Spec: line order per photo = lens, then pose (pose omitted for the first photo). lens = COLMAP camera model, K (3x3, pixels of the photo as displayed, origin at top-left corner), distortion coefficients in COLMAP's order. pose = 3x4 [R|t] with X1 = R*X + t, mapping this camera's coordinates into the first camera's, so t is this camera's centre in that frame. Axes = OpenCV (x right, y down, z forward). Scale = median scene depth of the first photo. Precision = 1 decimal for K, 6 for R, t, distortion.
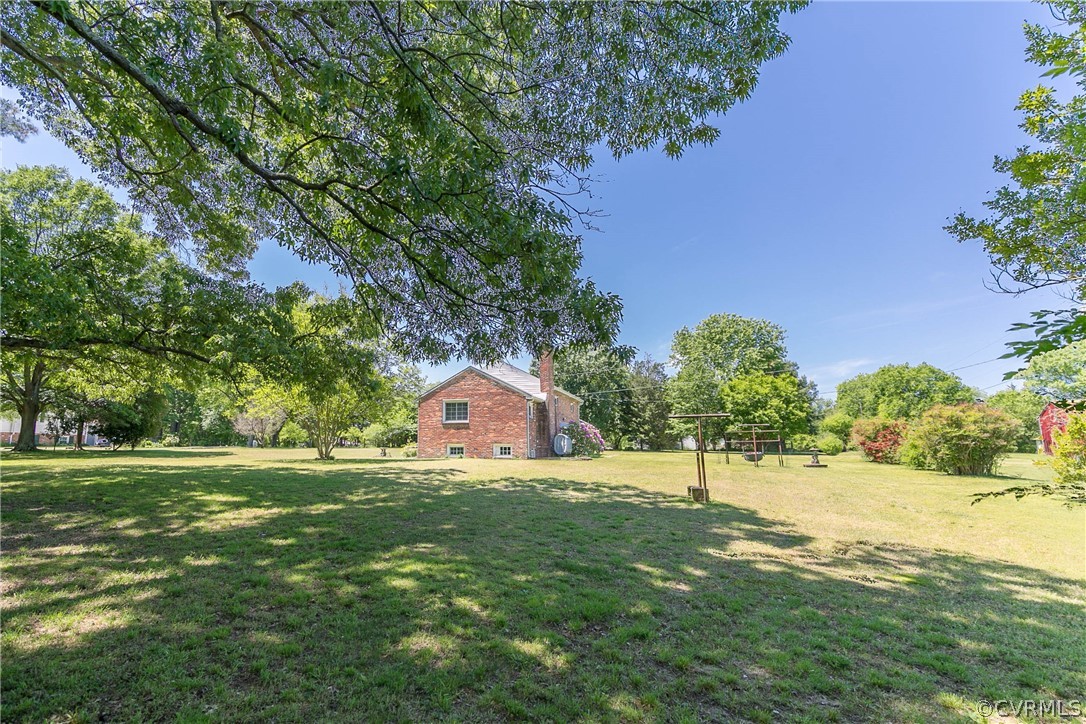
lens RADIAL K [[480.3, 0, 543.0], [0, 480.3, 362.0], [0, 0, 1]] dist [-0.003467, -0.000148]
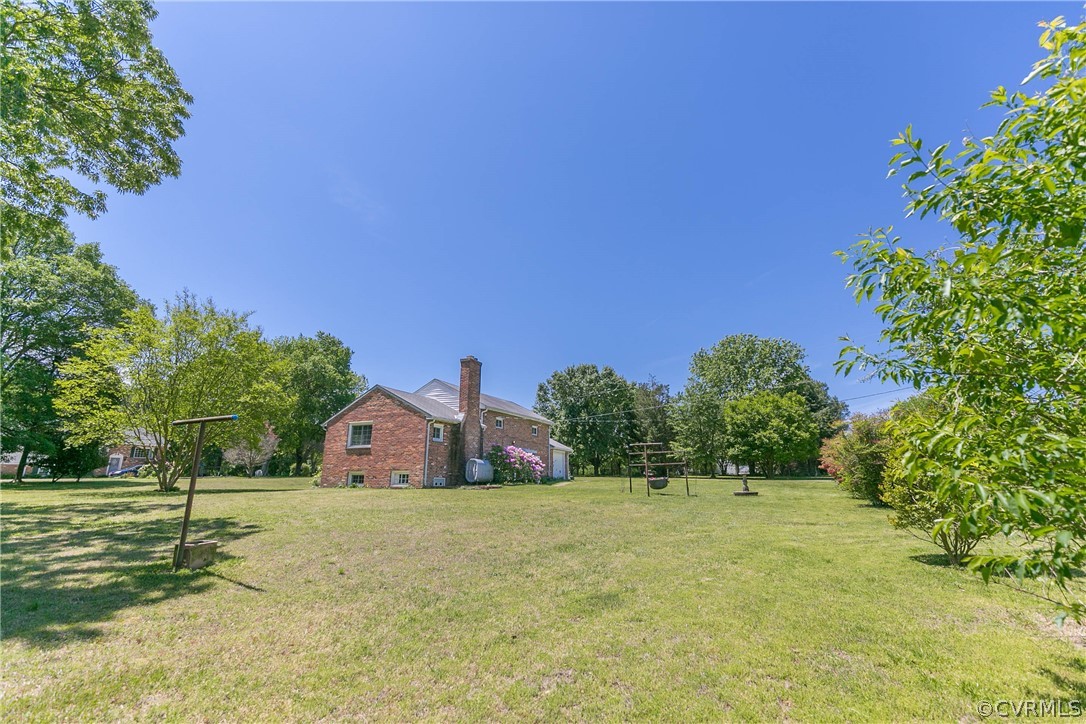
lens RADIAL K [[480.3, 0, 543.0], [0, 480.3, 362.0], [0, 0, 1]] dist [-0.003467, -0.000148]
pose [[0.998678, -0.021864, -0.046530, 0.155475], [0.019350, 0.998364, -0.053807, 0.015755], [0.047630, 0.052836, 0.997467, 0.082169]]
